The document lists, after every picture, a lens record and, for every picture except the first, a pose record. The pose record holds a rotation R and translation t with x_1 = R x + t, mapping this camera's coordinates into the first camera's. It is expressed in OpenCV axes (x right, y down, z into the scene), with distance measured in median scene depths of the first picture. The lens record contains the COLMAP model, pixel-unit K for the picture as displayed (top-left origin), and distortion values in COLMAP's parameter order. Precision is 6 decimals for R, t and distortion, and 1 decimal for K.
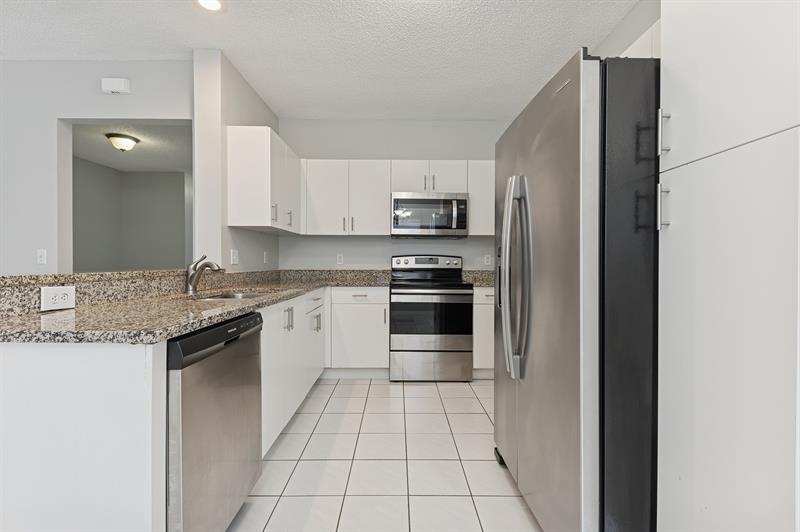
lens RADIAL K [[348.5, 0, 401.6], [0, 348.5, 265.4], [0, 0, 1]] dist [0.000883, 0.000001]
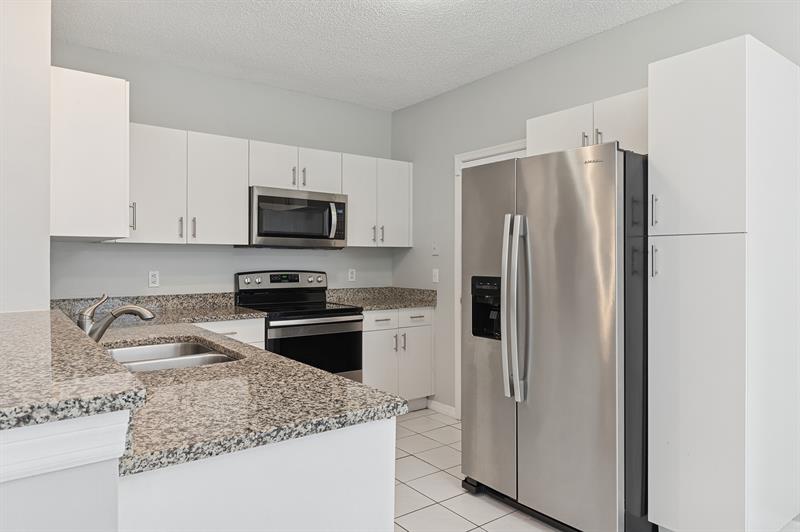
lens RADIAL K [[514.6, 0, 399.5], [0, 514.6, 259.8], [0, 0, 1]] dist [0.018033, -0.000156]
pose [[0.802909, -0.002366, 0.596097, -0.422253], [0.006056, 0.999973, -0.004188, -0.051096], [-0.596071, 0.006973, 0.802901, -0.031915]]
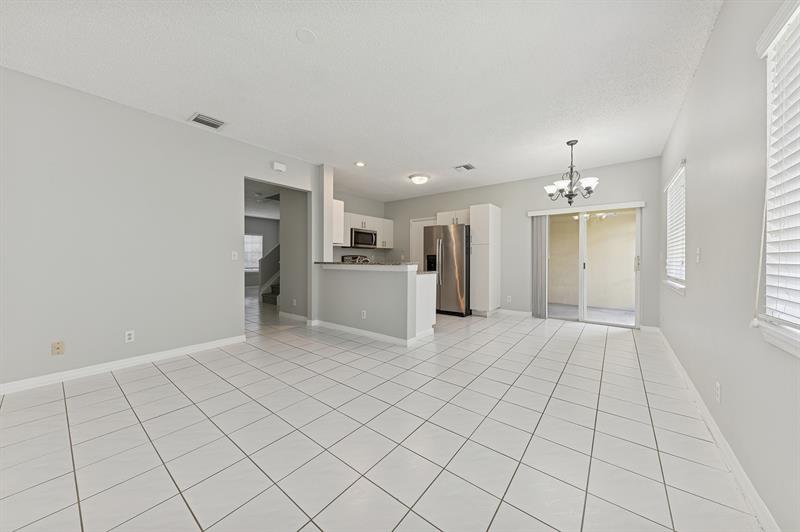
lens RADIAL K [[278.4, 0, 397.8], [0, 278.4, 261.0], [0, 0, 1]] dist [0.006993, 0.000042]
pose [[0.618612, -0.004752, 0.785682, -1.277650], [0.007119, 0.999975, 0.000443, 0.006544], [-0.785664, 0.005319, 0.618630, -0.348844]]
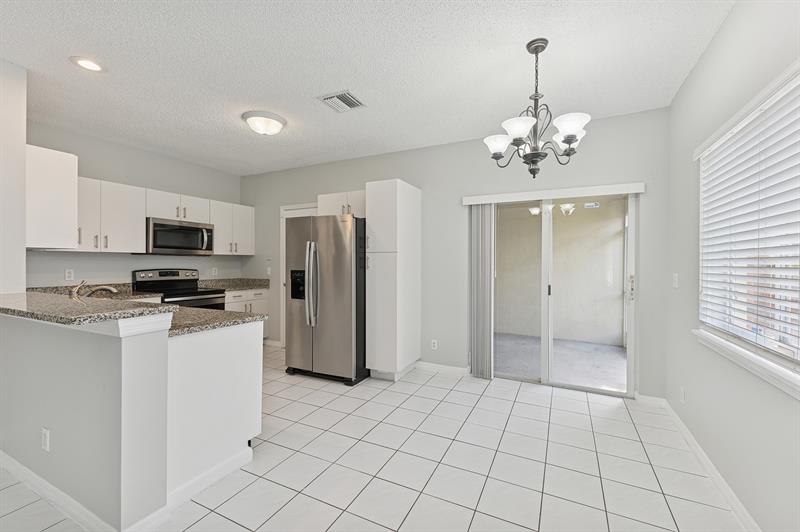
lens RADIAL K [[330.7, 0, 403.4], [0, 330.7, 264.3], [0, 0, 1]] dist [0.001033, -0.000972]
pose [[0.438456, -0.006199, 0.898731, -0.658856], [0.007600, 0.999966, 0.003189, -0.047421], [-0.898721, 0.005432, 0.438488, -0.254528]]
